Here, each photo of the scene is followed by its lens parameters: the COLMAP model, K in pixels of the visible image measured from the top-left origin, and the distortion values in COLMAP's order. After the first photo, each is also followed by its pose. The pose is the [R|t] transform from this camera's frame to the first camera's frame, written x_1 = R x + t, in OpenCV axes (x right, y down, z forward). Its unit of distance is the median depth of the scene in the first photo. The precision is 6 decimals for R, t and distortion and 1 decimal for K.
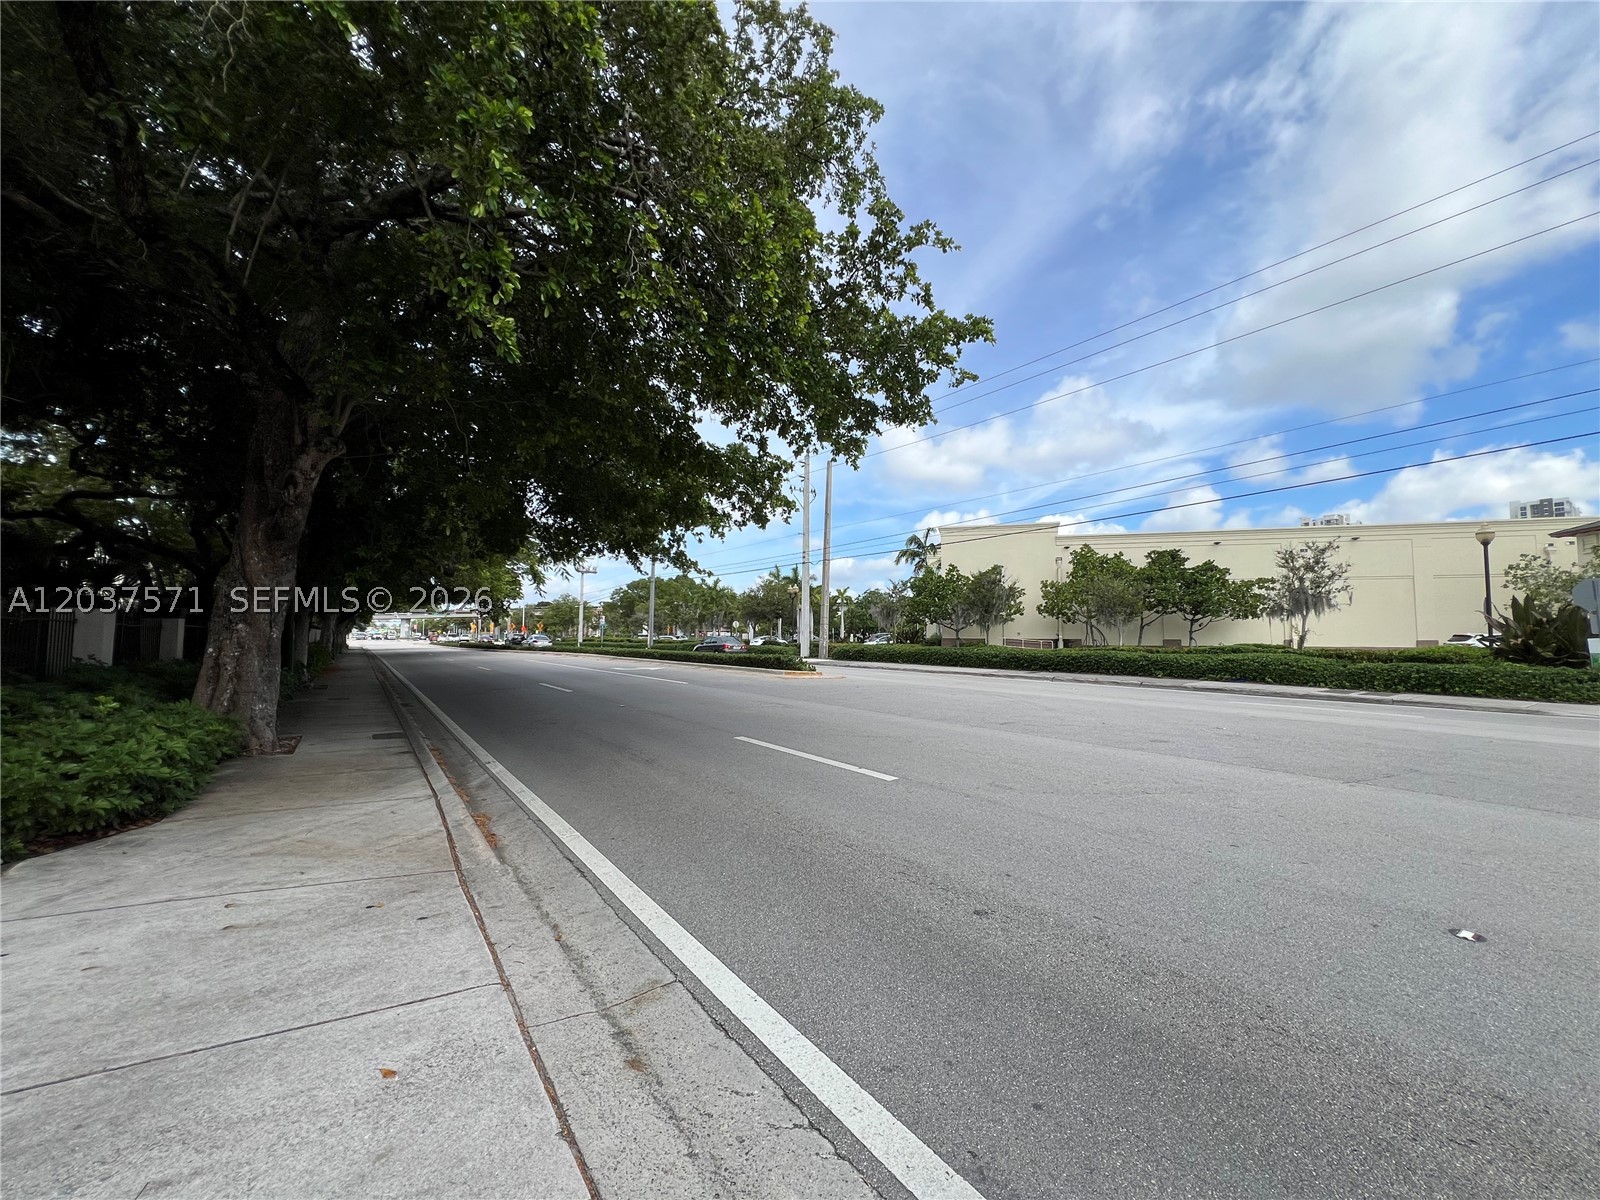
lens RADIAL K [[645.3, 0, 799.5], [0, 645.3, 595.4], [0, 0, 1]] dist [-0.000863, 0.000241]
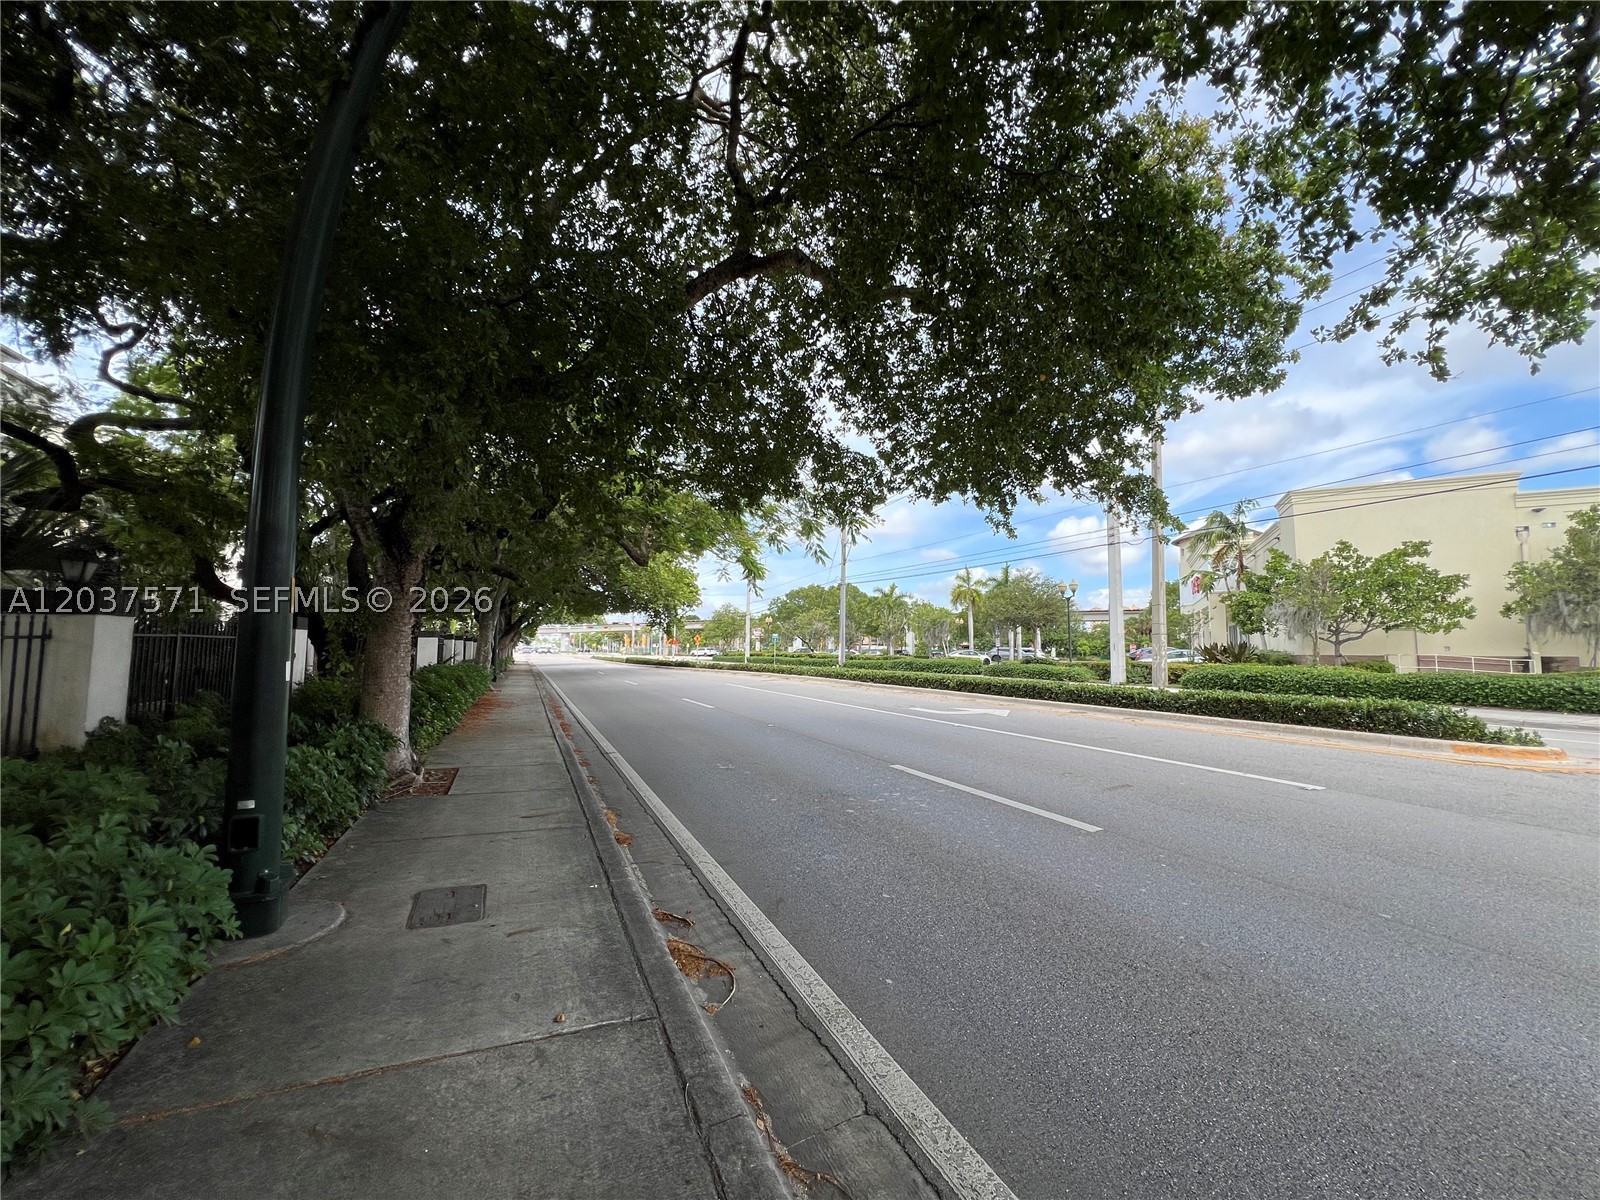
lens RADIAL K [[645.3, 0, 799.5], [0, 645.3, 595.4], [0, 0, 1]] dist [-0.000863, 0.000241]
pose [[0.980508, -0.015742, -0.195848, -0.203221], [0.011691, 0.999693, -0.021824, 0.015992], [0.196132, 0.019109, 0.980391, 0.300568]]
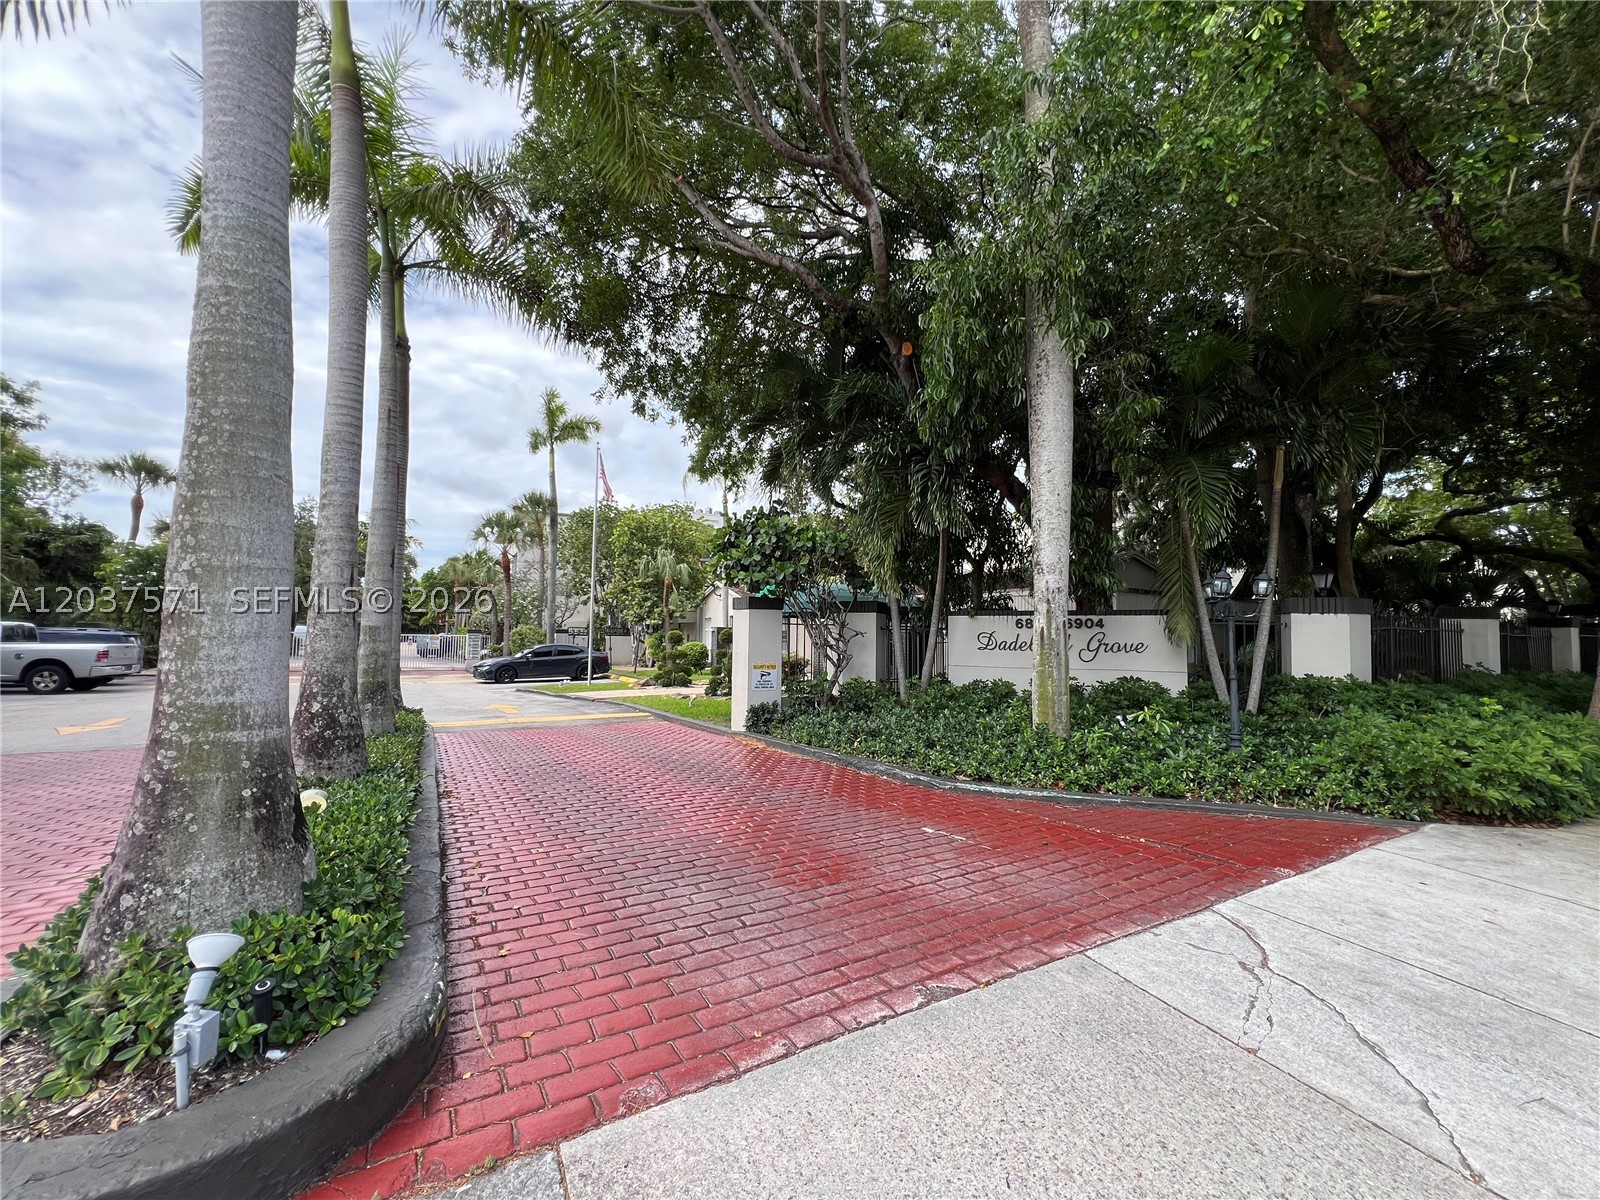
lens RADIAL K [[645.3, 0, 799.5], [0, 645.3, 595.4], [0, 0, 1]] dist [-0.000863, 0.000241]
pose [[-0.074821, -0.063327, -0.995184, 0.043904], [0.046532, 0.996673, -0.066920, 0.000413], [0.996111, -0.051315, -0.071625, -0.030669]]
